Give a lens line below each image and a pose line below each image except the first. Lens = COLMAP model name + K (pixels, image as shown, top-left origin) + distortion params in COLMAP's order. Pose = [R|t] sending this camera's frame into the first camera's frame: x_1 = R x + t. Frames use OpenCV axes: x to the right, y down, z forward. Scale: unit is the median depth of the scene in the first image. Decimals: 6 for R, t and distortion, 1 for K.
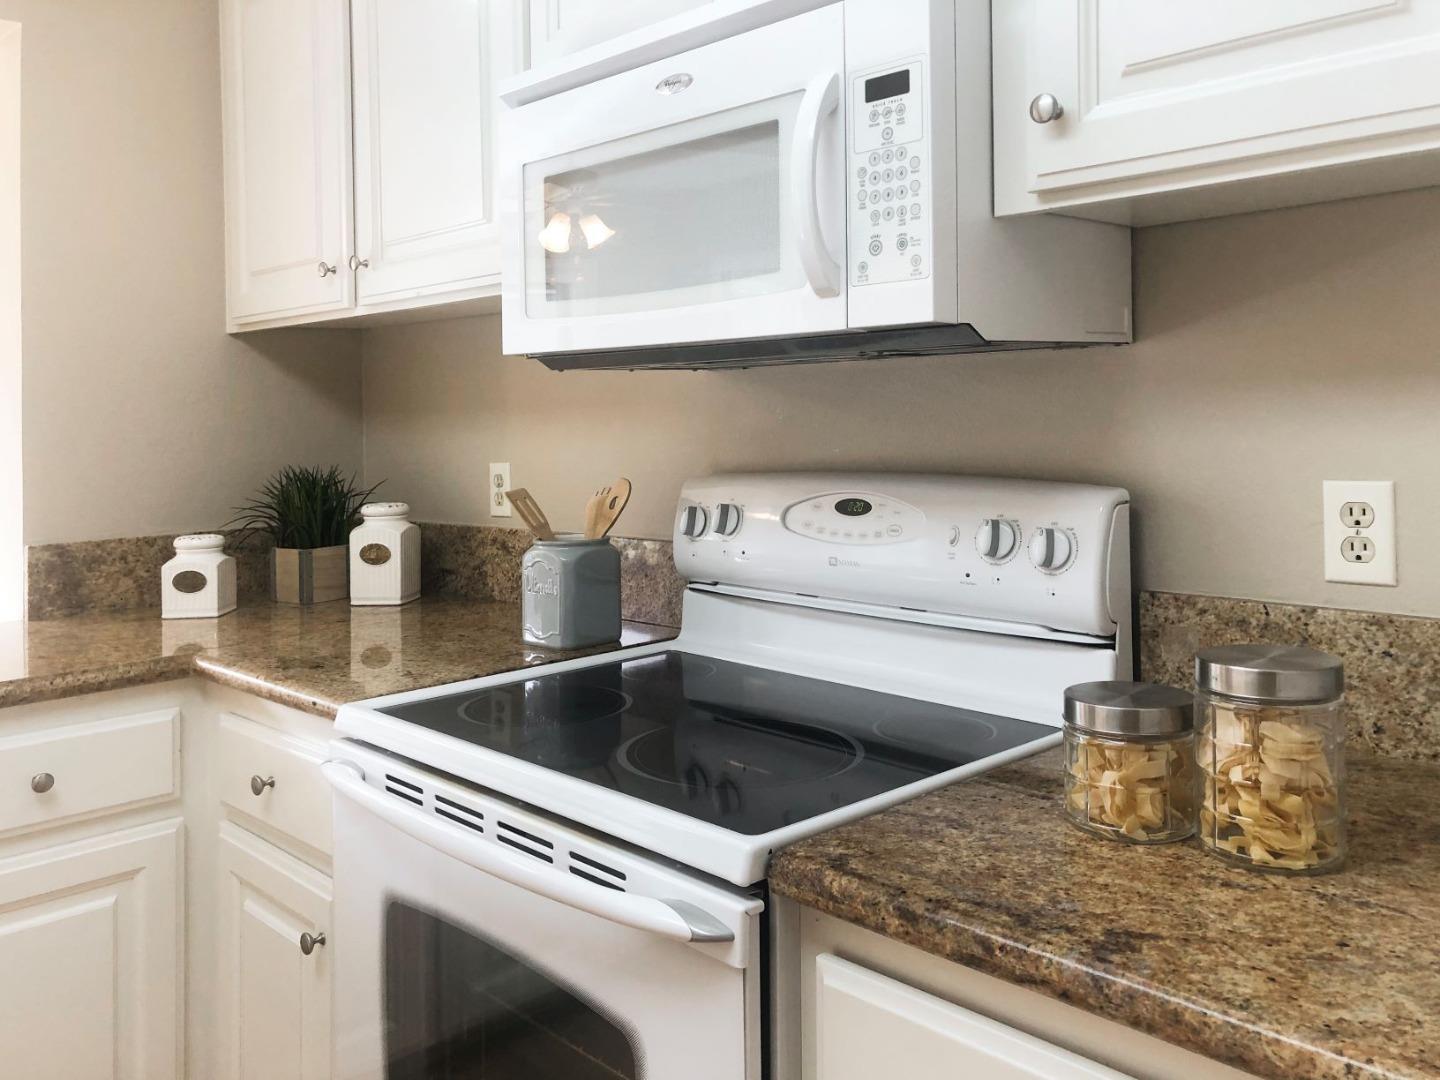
lens RADIAL K [[1242.0, 0, 675.4], [0, 1242.0, 387.0], [0, 0, 1]] dist [0.003889, 0.007036]
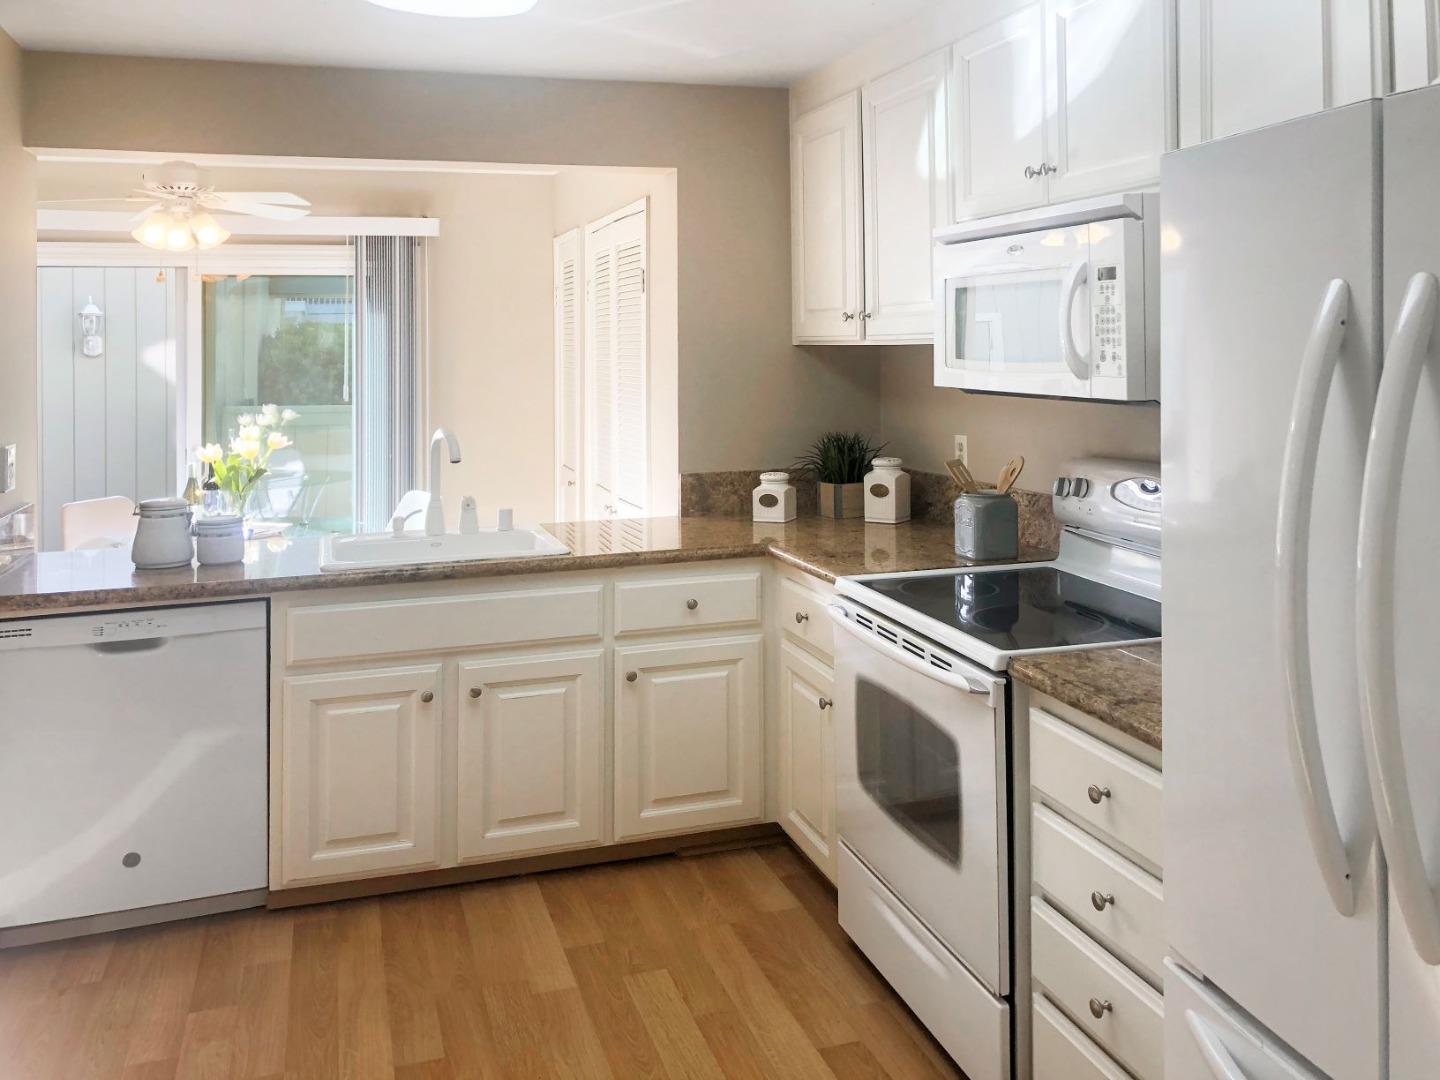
lens RADIAL K [[1171.4, 0, 720.0], [0, 1171.4, 540.0], [0, 0, 1]] dist [0.001142, -0.002716]
pose [[0.908955, 0.080898, -0.408969, 0.223958], [-0.000637, 0.981260, 0.192688, -0.107538], [0.416893, -0.174884, 0.891973, -0.496434]]
